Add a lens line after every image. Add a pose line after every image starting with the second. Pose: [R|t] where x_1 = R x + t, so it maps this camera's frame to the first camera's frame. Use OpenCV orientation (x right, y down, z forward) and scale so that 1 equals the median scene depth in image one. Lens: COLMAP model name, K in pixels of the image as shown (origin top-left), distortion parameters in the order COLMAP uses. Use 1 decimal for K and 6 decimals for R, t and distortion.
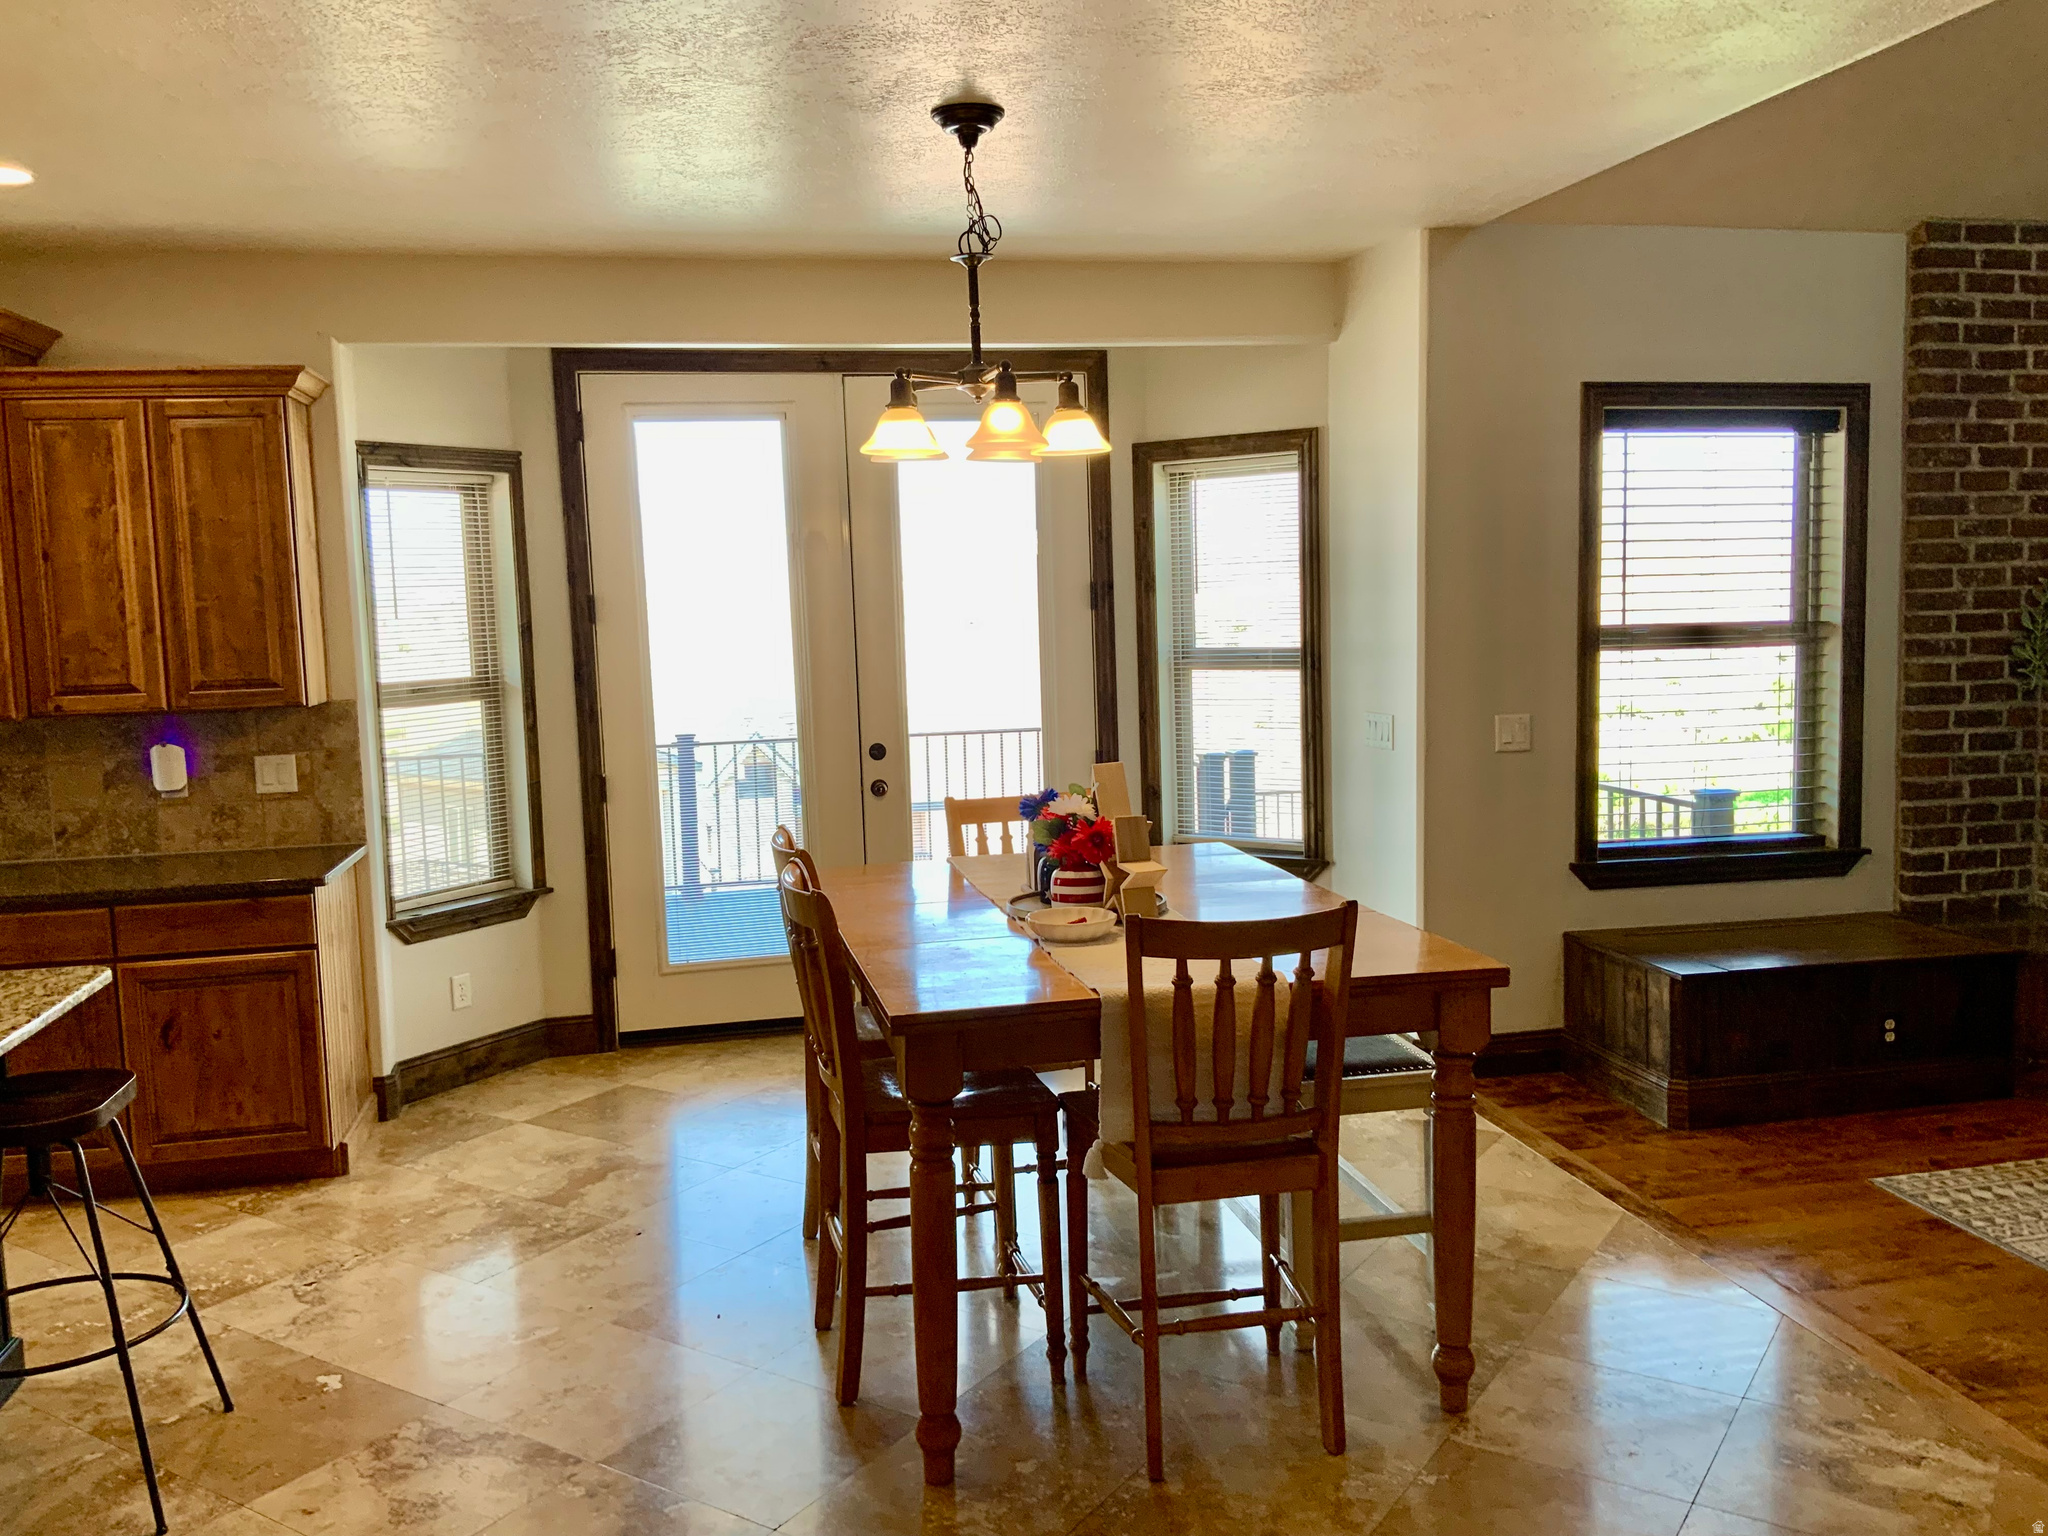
lens RADIAL K [[1699.4, 0, 1024.0], [0, 1699.4, 768.0], [0, 0, 1]] dist [0.057722, -0.093341]
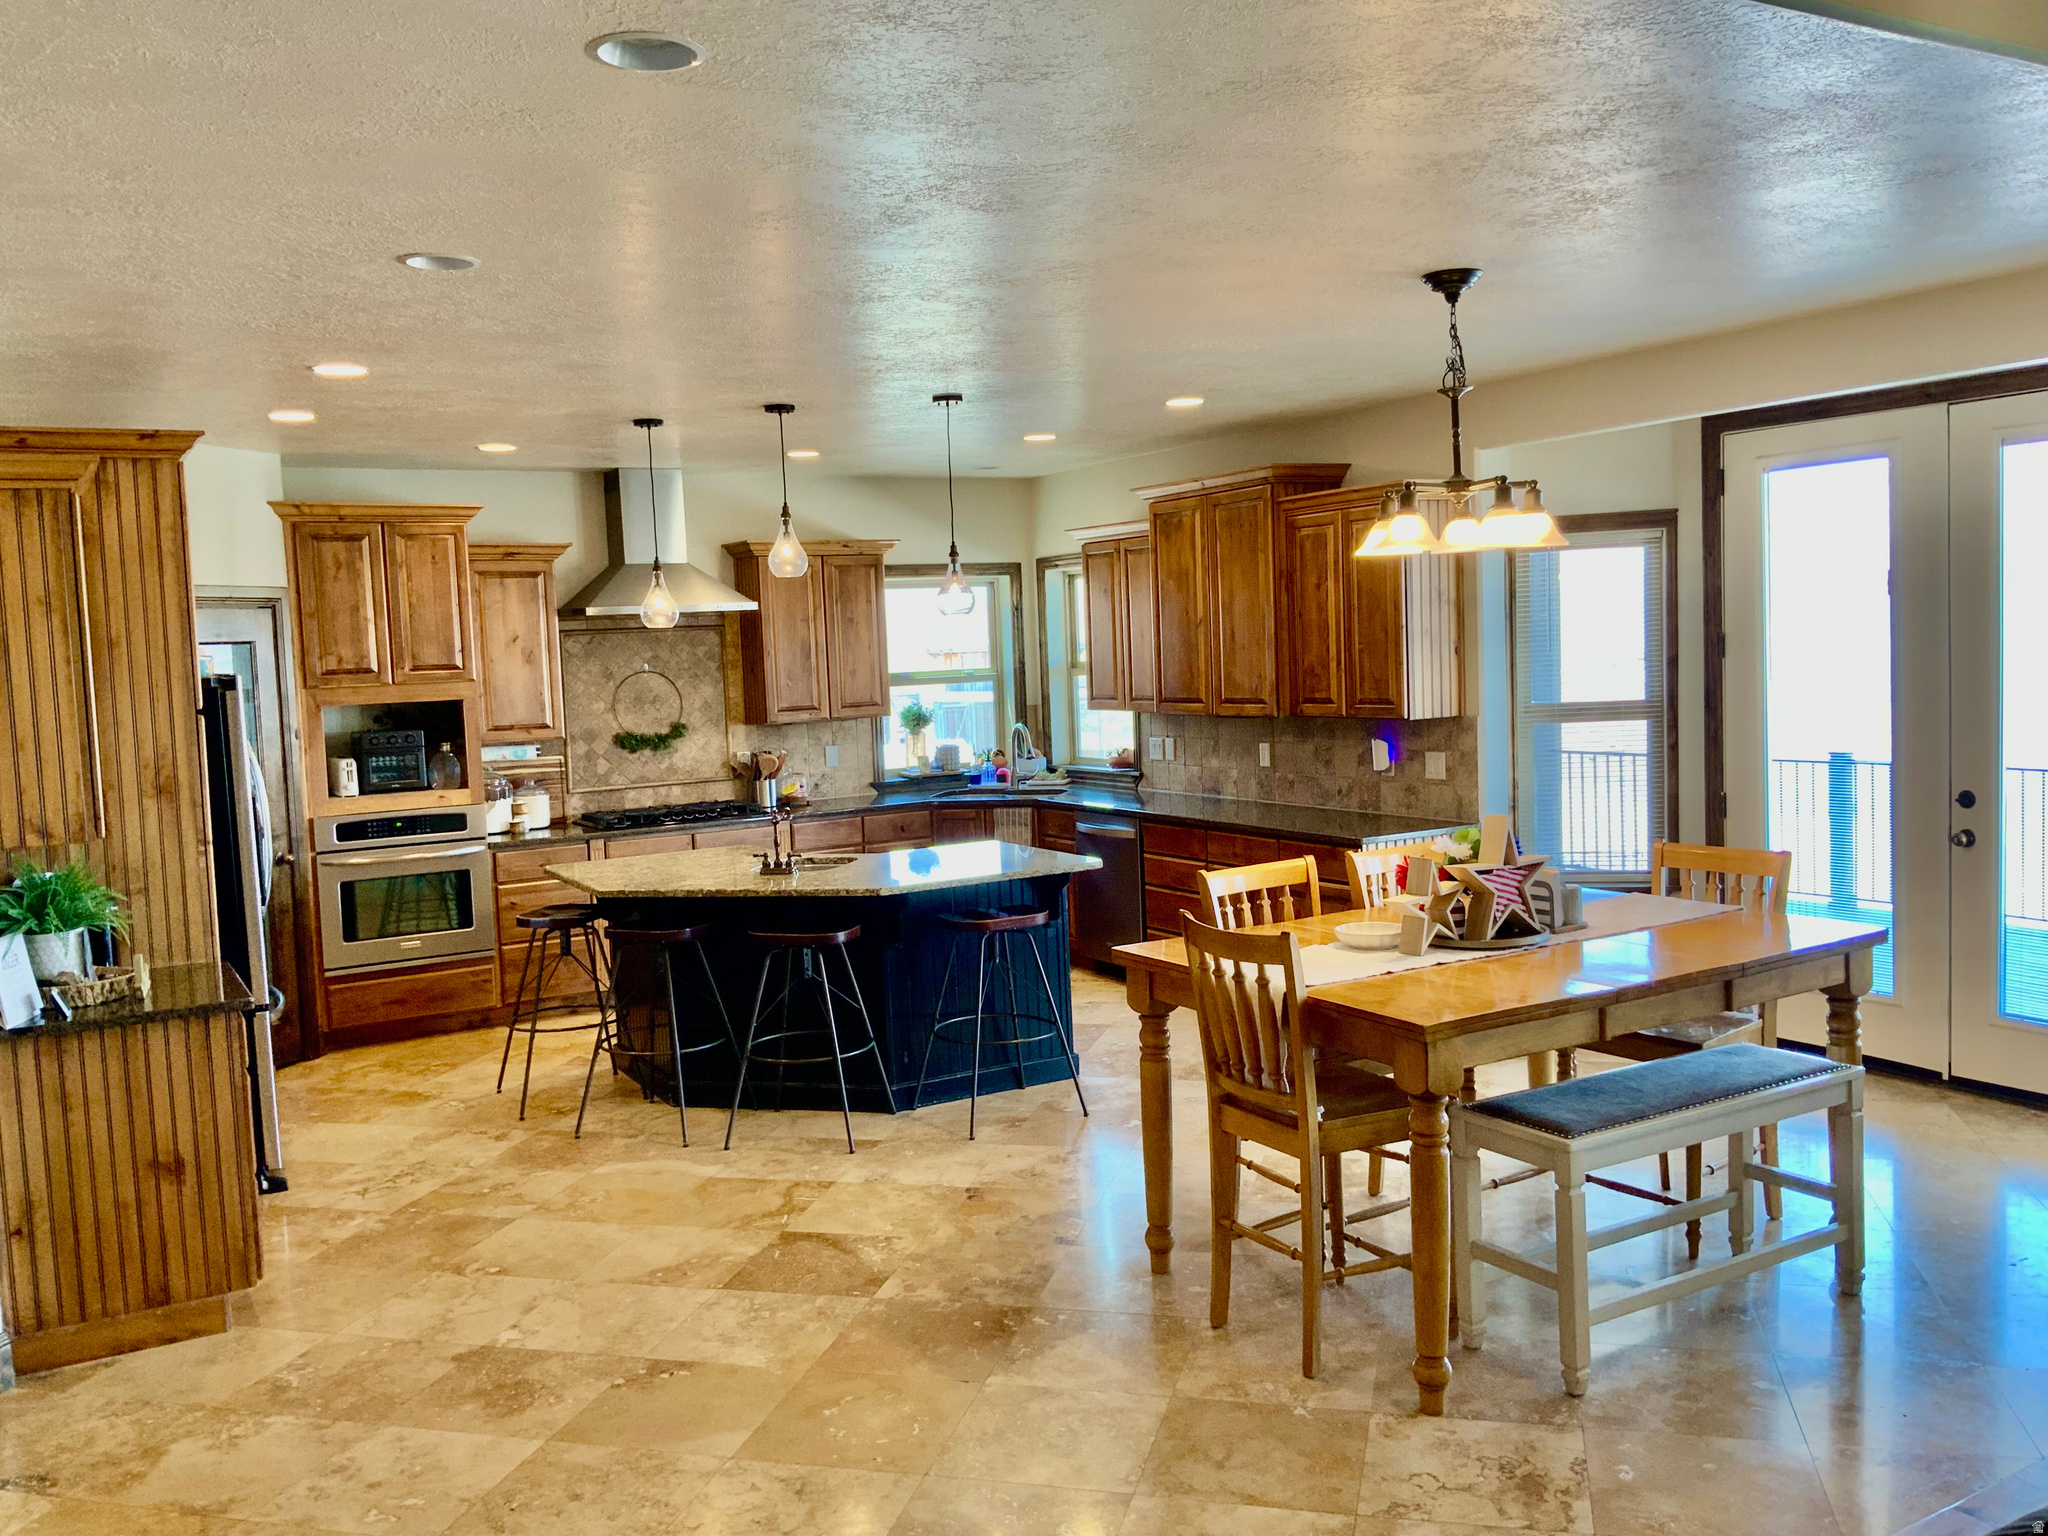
lens RADIAL K [[1705.5, 0, 1016.0], [0, 1705.5, 766.5], [0, 0, 1]] dist [0.125870, -0.261230]
pose [[0.310897, 0.086427, -0.946506, 0.722579], [-0.066284, 0.995404, 0.069120, -0.064893], [0.948129, 0.041249, 0.315197, 0.221961]]
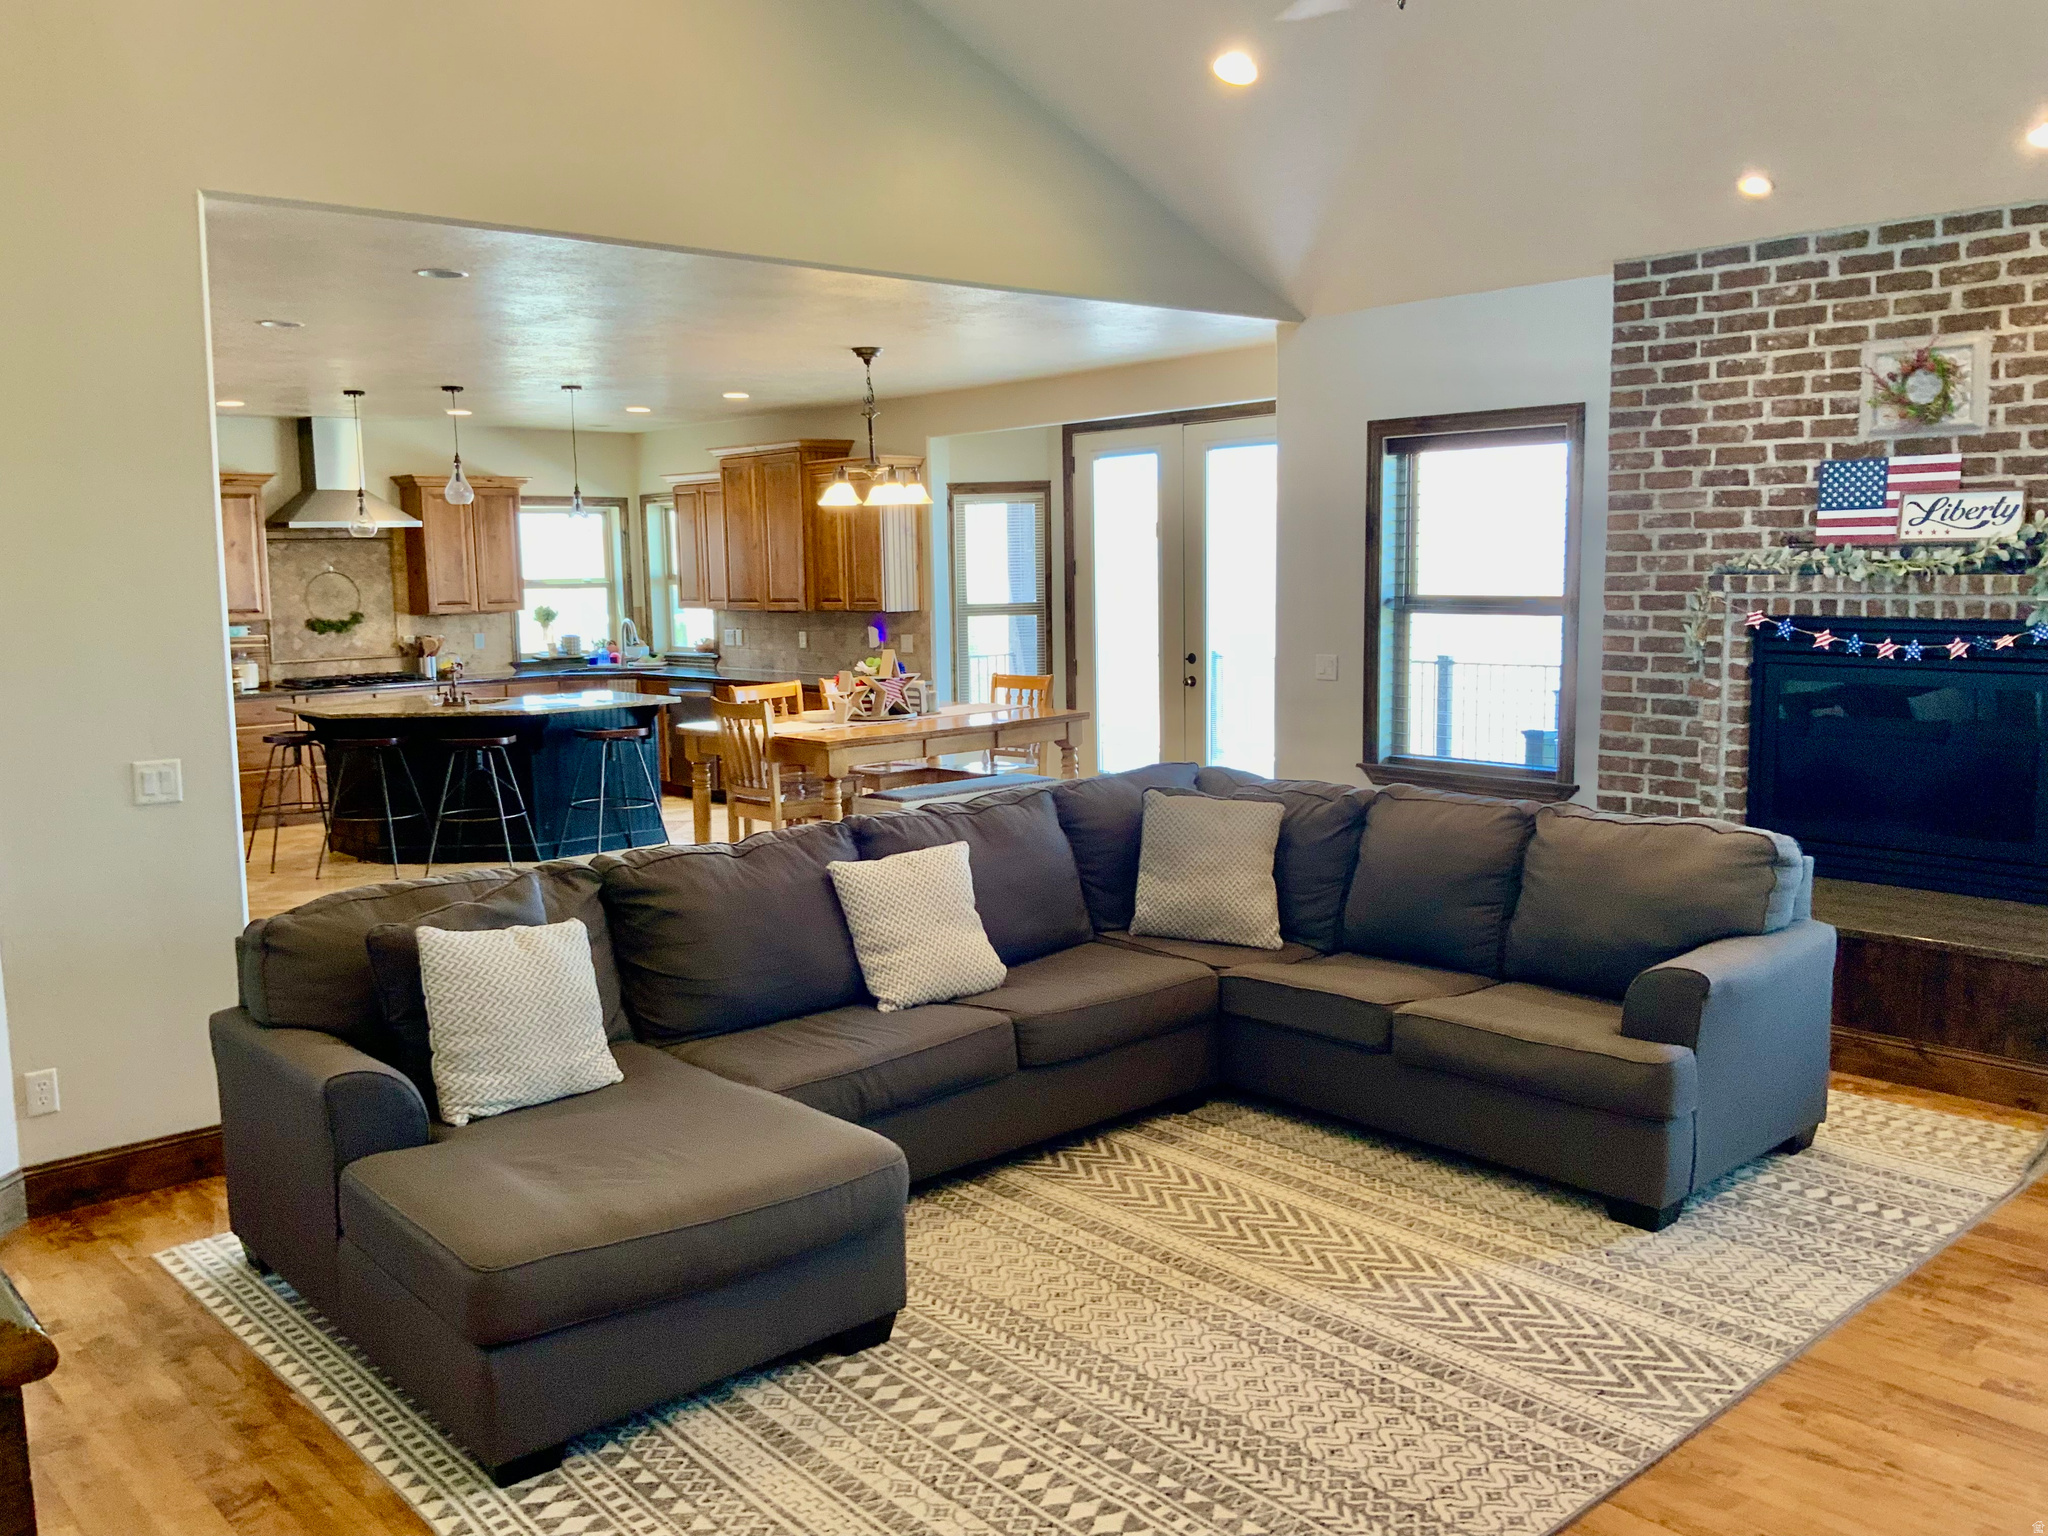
lens RADIAL K [[1705.5, 0, 1016.0], [0, 1705.5, 766.5], [0, 0, 1]] dist [0.125870, -0.261230]
pose [[0.508221, 0.120230, -0.852793, 1.352750], [-0.083776, 0.992413, 0.089988, -0.043926], [0.857142, 0.025710, 0.514438, 0.030413]]
